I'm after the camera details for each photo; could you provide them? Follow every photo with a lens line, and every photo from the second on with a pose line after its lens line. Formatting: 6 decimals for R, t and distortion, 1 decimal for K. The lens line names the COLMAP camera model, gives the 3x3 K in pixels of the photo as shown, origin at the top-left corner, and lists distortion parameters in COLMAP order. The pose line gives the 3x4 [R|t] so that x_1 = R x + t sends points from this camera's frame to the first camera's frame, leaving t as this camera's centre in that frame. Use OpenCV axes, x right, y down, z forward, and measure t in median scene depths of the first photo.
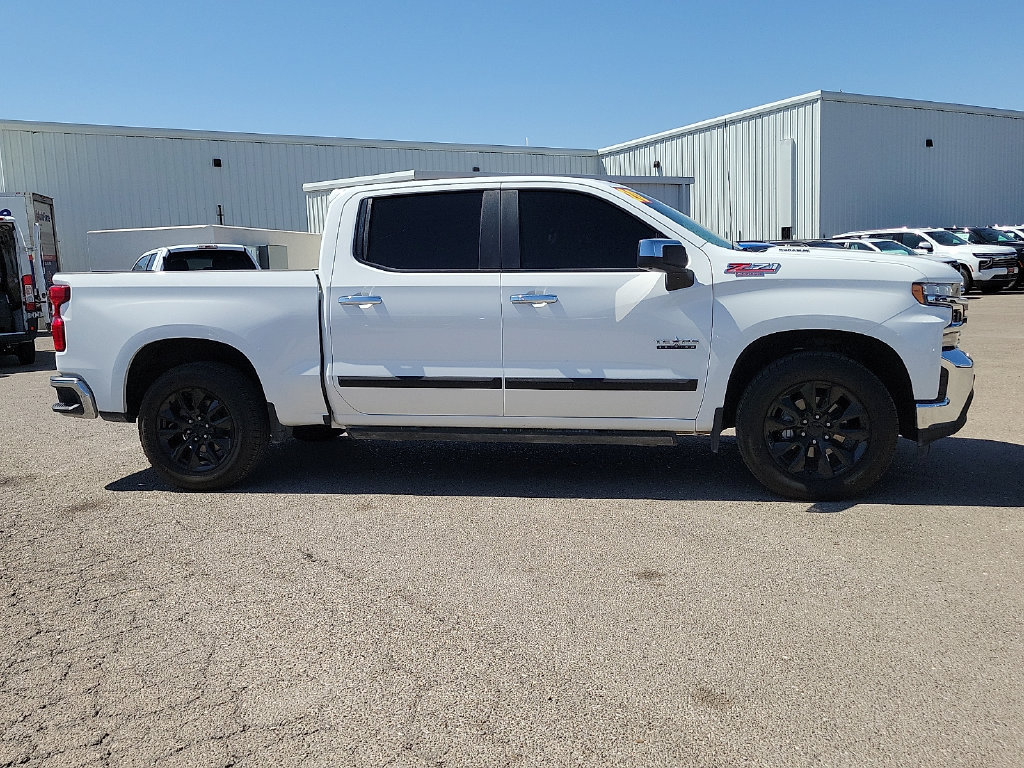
lens RADIAL K [[916.2, 0, 512.0], [0, 916.2, 384.0], [0, 0, 1]] dist [0.006255, 0.002538]
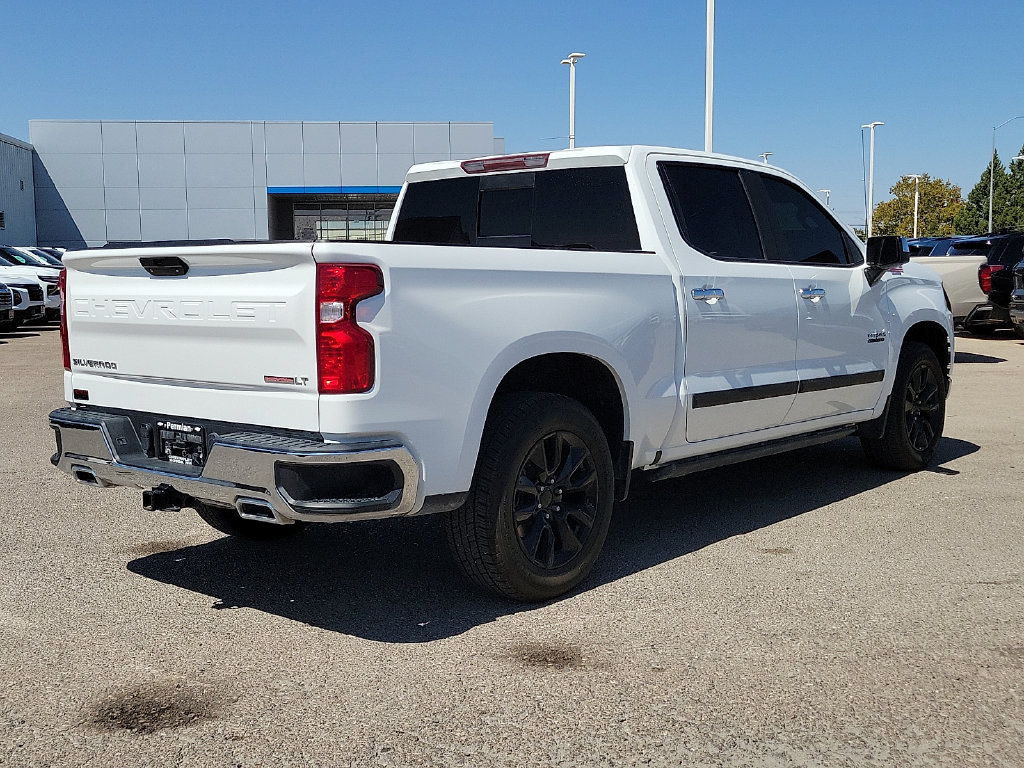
lens RADIAL K [[1193.1, 0, 512.0], [0, 1193.1, 384.0], [0, 0, 1]] dist [0.036060, 0.011980]
pose [[0.482044, -0.054282, 0.874464, -1.123812], [0.105515, 0.994411, 0.003563, -0.036639], [-0.869770, 0.090551, 0.485077, 0.662504]]
